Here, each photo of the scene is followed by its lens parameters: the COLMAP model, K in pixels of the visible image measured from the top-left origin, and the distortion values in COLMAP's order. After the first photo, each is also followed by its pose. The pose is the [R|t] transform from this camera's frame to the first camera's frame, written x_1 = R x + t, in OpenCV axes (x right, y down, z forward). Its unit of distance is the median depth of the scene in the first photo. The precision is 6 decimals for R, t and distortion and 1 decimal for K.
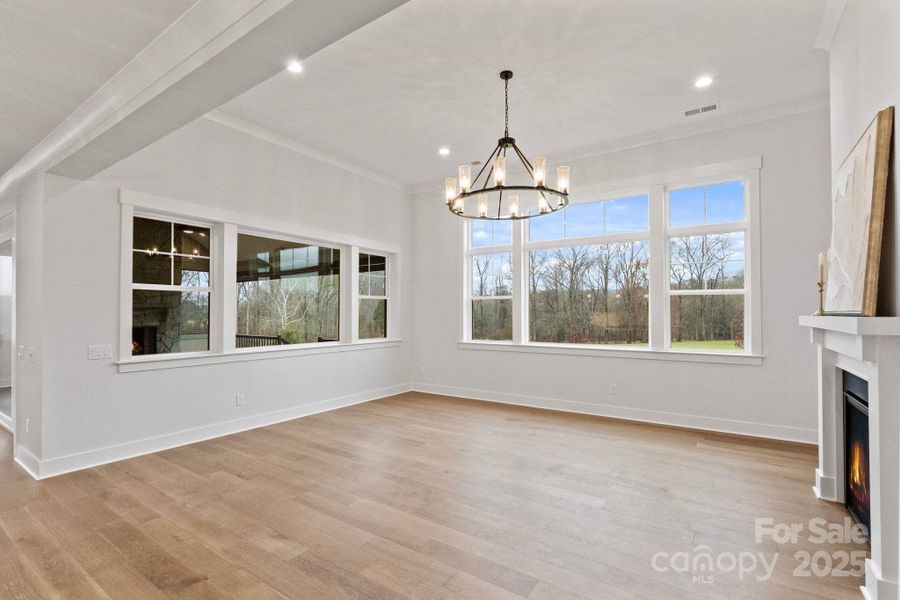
lens RADIAL K [[410.9, 0, 450.1], [0, 410.9, 304.7], [0, 0, 1]] dist [-0.004516, -0.000045]
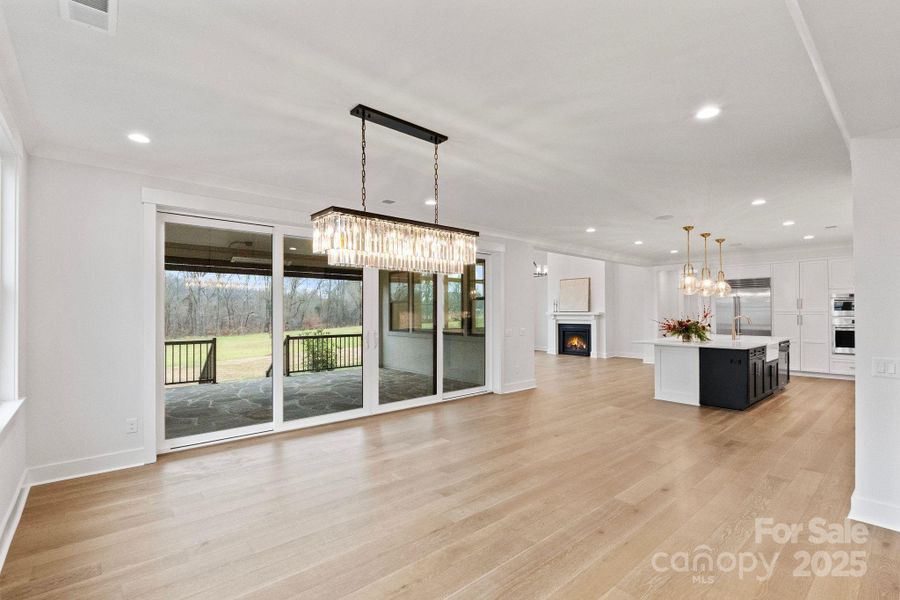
lens RADIAL K [[410.9, 0, 450.1], [0, 410.9, 304.7], [0, 0, 1]] dist [-0.004516, -0.000045]
pose [[0.248928, 0.018313, 0.968349, -2.520720], [-0.018457, 0.999729, -0.014162, 0.022176], [-0.968346, -0.014347, 0.249198, 0.703666]]
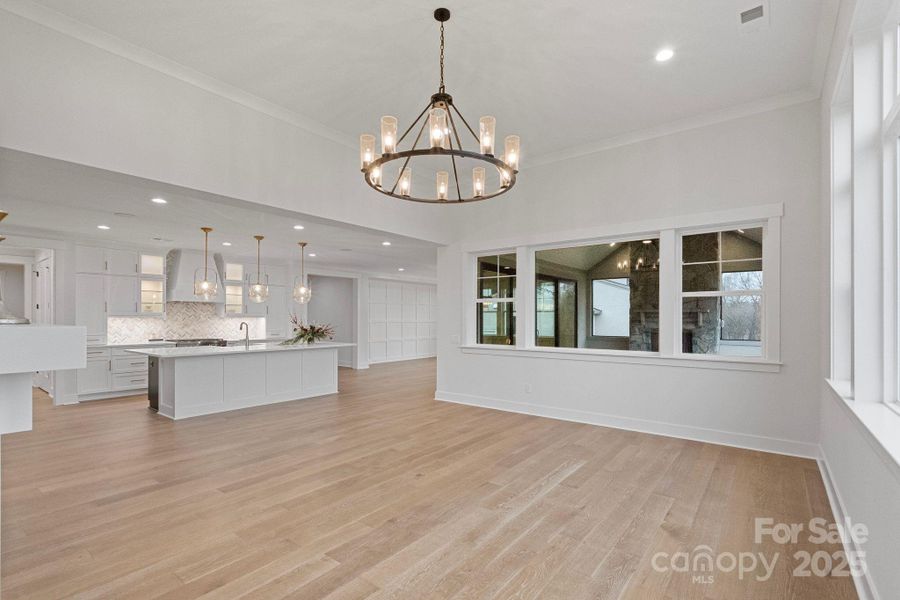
lens RADIAL K [[416.9, 0, 451.6], [0, 416.9, 320.2], [0, 0, 1]] dist [-0.002283, -0.000185]
pose [[-0.057759, 0.002684, -0.998327, 0.823015], [0.018447, 0.999829, 0.001620, 0.023770], [0.998160, -0.018322, -0.057799, 0.938545]]
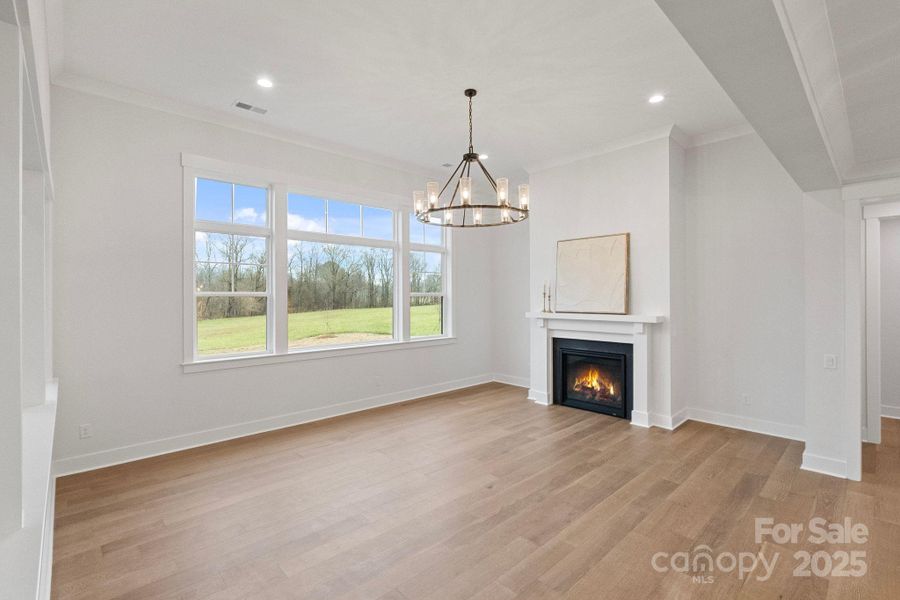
lens RADIAL K [[413.6, 0, 447.7], [0, 413.6, 294.3], [0, 0, 1]] dist [0.000680, 0.000133]
pose [[0.213576, 0.002244, 0.976924, -0.802241], [-0.017730, 0.999842, 0.001579, -0.037624], [-0.976766, -0.017658, 0.213581, 0.735803]]
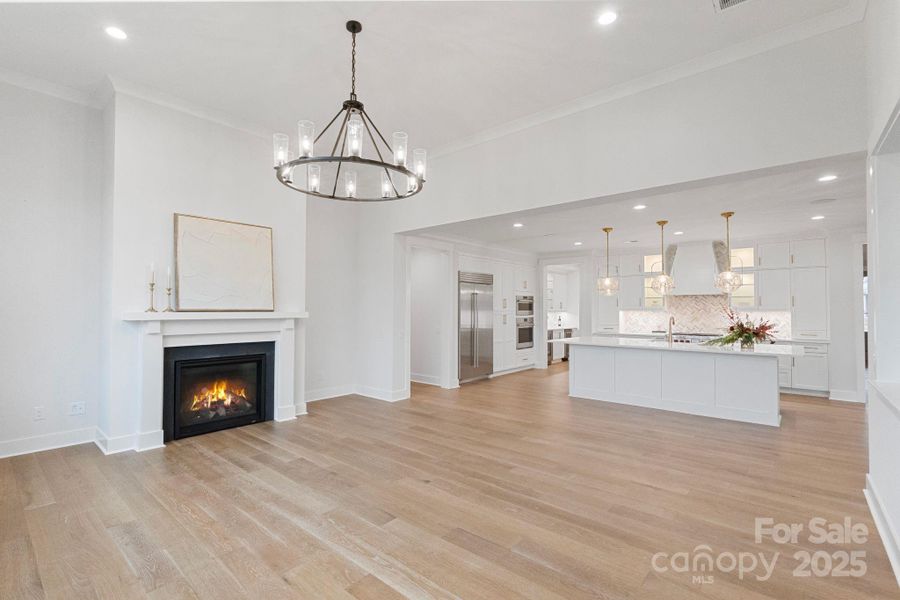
lens RADIAL K [[410.9, 0, 450.1], [0, 410.9, 304.7], [0, 0, 1]] dist [-0.004516, -0.000045]
pose [[-0.994288, -0.002978, 0.106686, -0.128564], [-0.006400, 0.999476, -0.031741, 0.029375], [-0.106536, -0.032243, -0.993786, 1.586056]]
